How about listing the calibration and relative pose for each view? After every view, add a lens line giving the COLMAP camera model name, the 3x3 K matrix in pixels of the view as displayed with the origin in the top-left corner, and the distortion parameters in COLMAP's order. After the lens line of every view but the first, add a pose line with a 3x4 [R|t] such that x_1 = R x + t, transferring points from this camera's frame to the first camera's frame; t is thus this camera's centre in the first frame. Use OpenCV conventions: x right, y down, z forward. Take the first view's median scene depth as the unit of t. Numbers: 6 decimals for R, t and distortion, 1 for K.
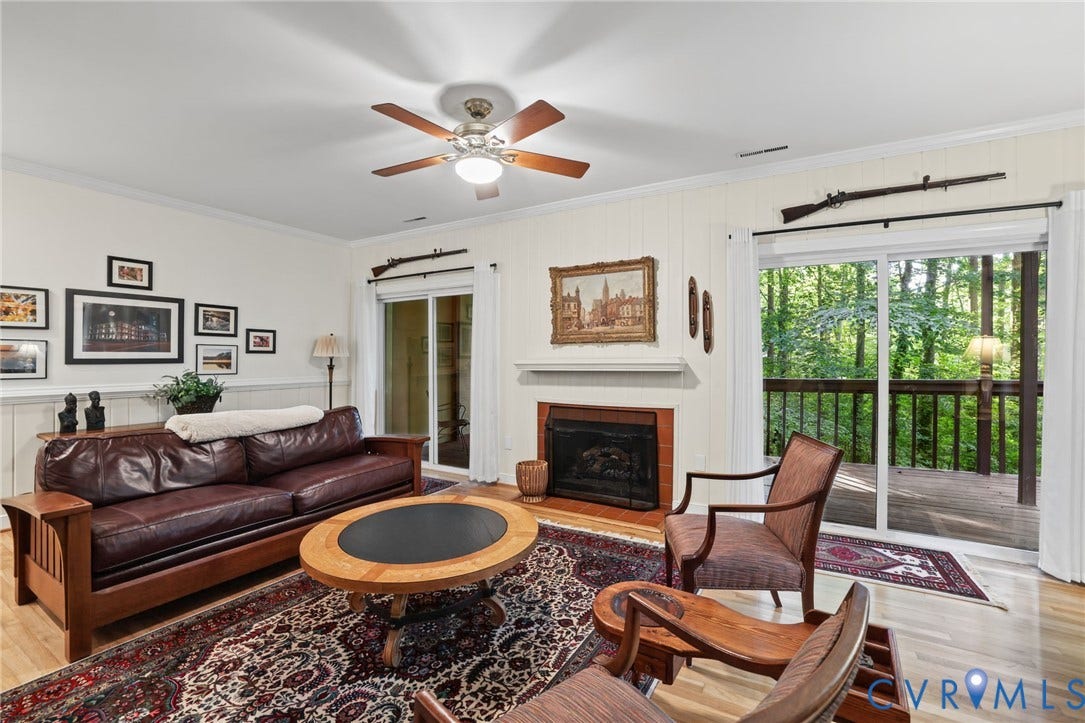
lens RADIAL K [[459.6, 0, 542.4], [0, 459.6, 354.2], [0, 0, 1]] dist [-0.040108, 0.010379]
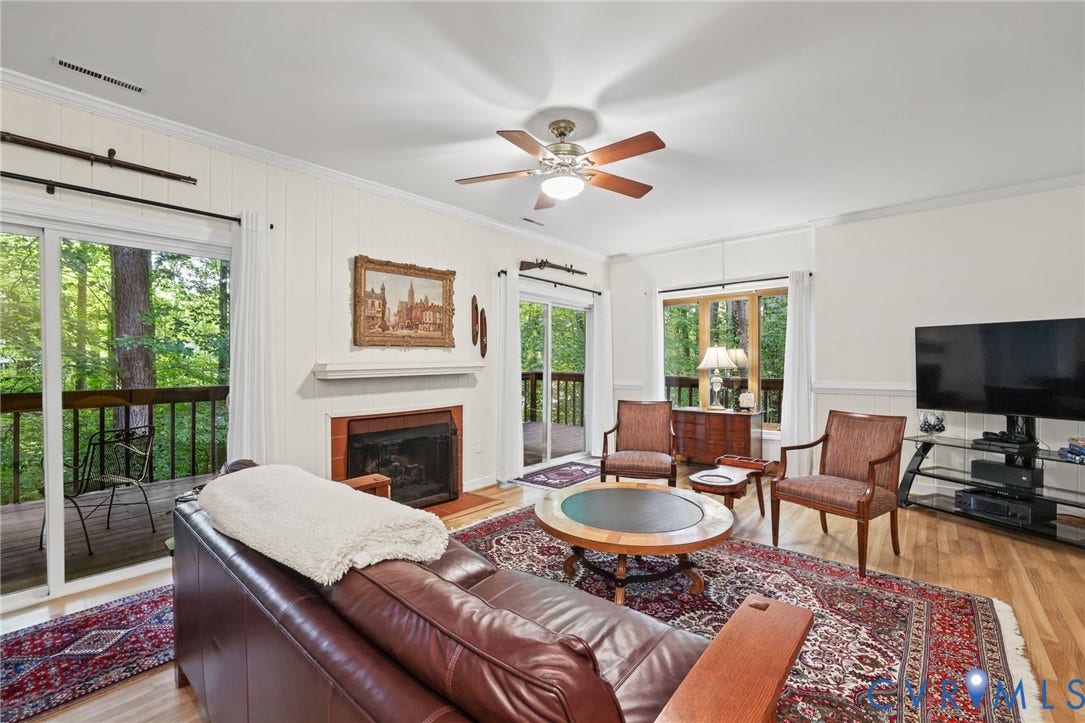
lens RADIAL K [[459.6, 0, 548.1], [0, 459.6, 364.8], [0, 0, 1]] dist [-0.040108, 0.010379]
pose [[0.185192, -0.008825, 0.982663, -0.808181], [-0.002252, 0.999953, 0.009404, 0.003985], [-0.982700, -0.003954, 0.185164, 0.556164]]
